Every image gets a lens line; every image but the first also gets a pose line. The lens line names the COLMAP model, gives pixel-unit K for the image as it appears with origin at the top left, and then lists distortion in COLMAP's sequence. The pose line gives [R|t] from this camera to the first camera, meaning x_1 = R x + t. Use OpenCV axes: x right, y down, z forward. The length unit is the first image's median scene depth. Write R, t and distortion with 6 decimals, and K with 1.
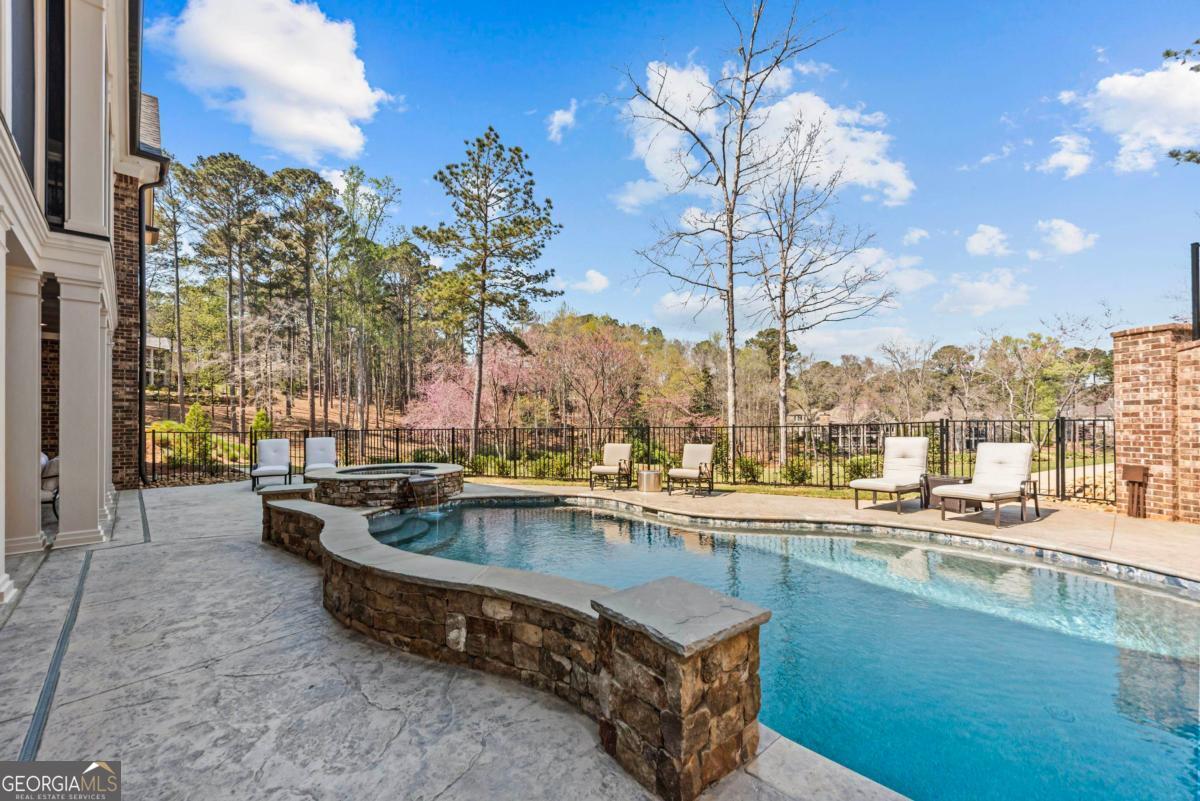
lens RADIAL K [[452.6, 0, 603.6], [0, 452.6, 420.0], [0, 0, 1]] dist [0.011656, -0.001313]
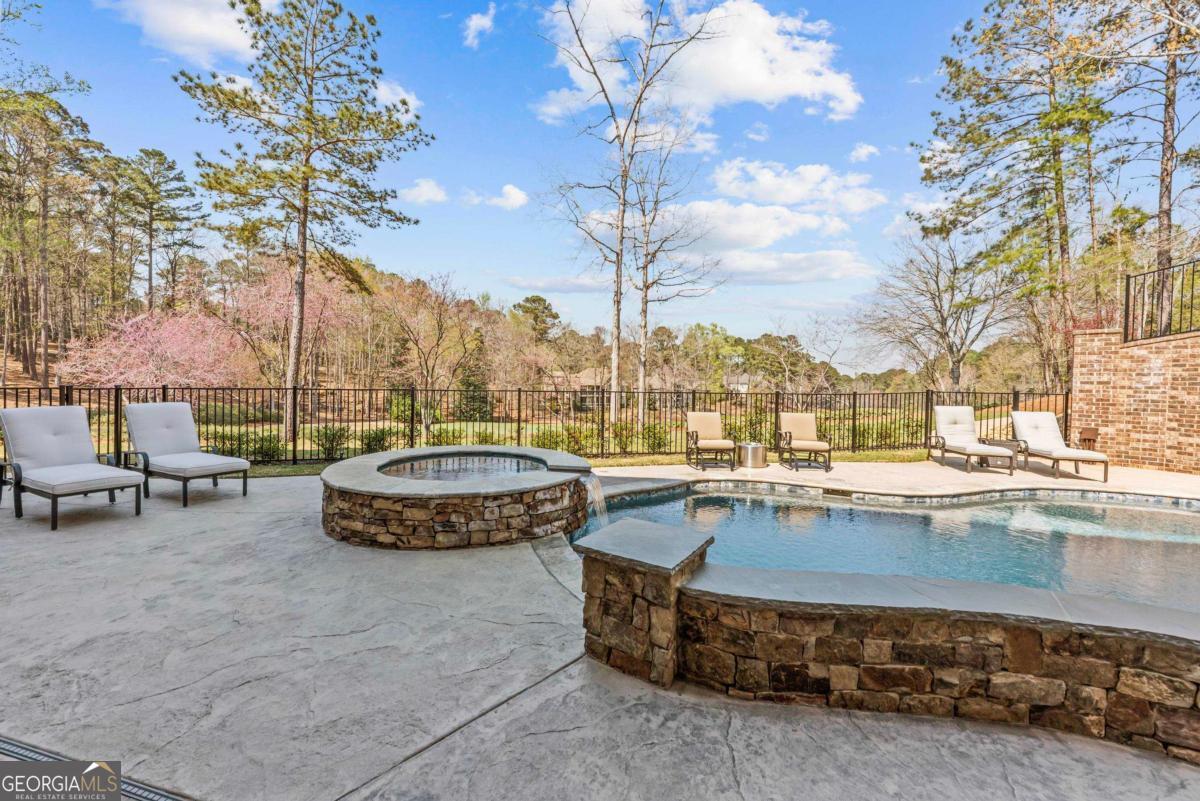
lens RADIAL K [[437.0, 0, 608.6], [0, 437.0, 395.5], [0, 0, 1]] dist [0.000526, -0.000375]
pose [[0.866695, 0.009532, 0.498747, -0.520584], [-0.028028, 0.999169, 0.029610, 0.001698], [-0.498050, -0.039641, 0.866242, 0.378637]]
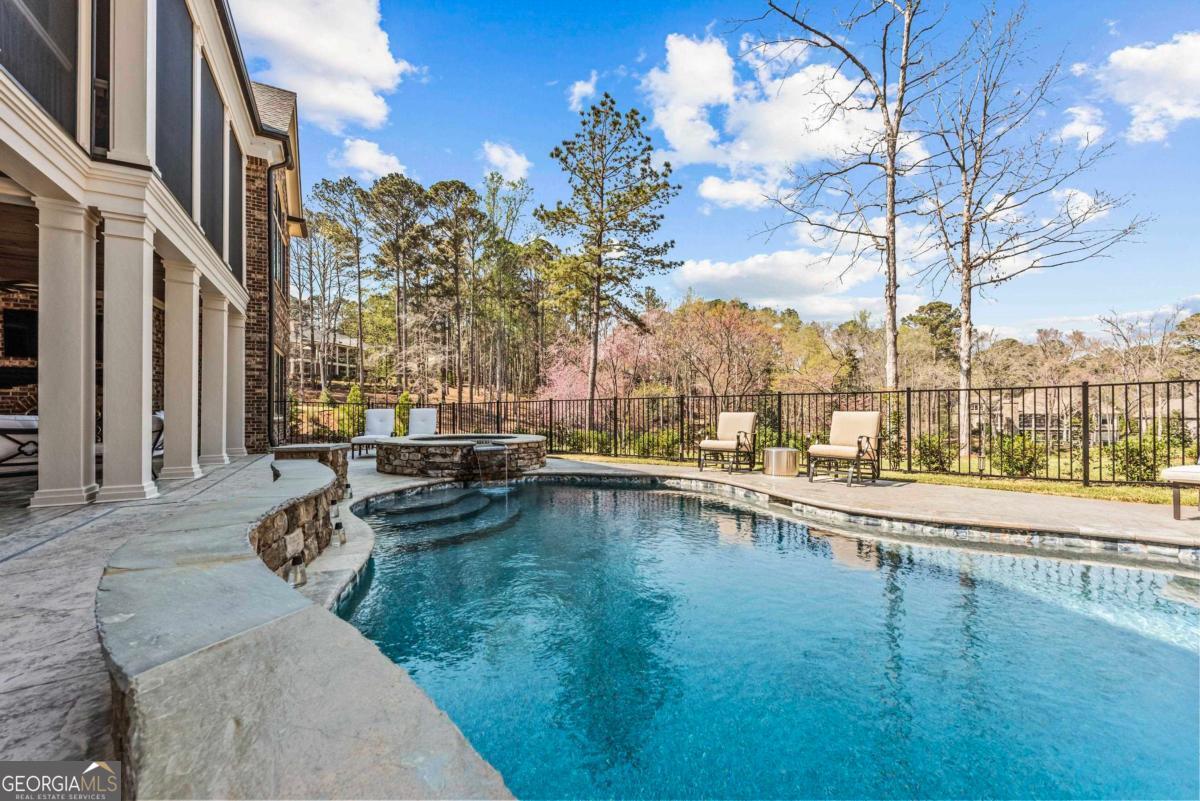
lens RADIAL K [[452.6, 0, 605.3], [0, 452.6, 409.5], [0, 0, 1]] dist [0.011656, -0.001313]
pose [[0.962880, 0.002913, -0.269913, 0.023918], [-0.002173, 0.999993, 0.003038, 0.044271], [0.269920, -0.002339, 0.962880, 0.197525]]
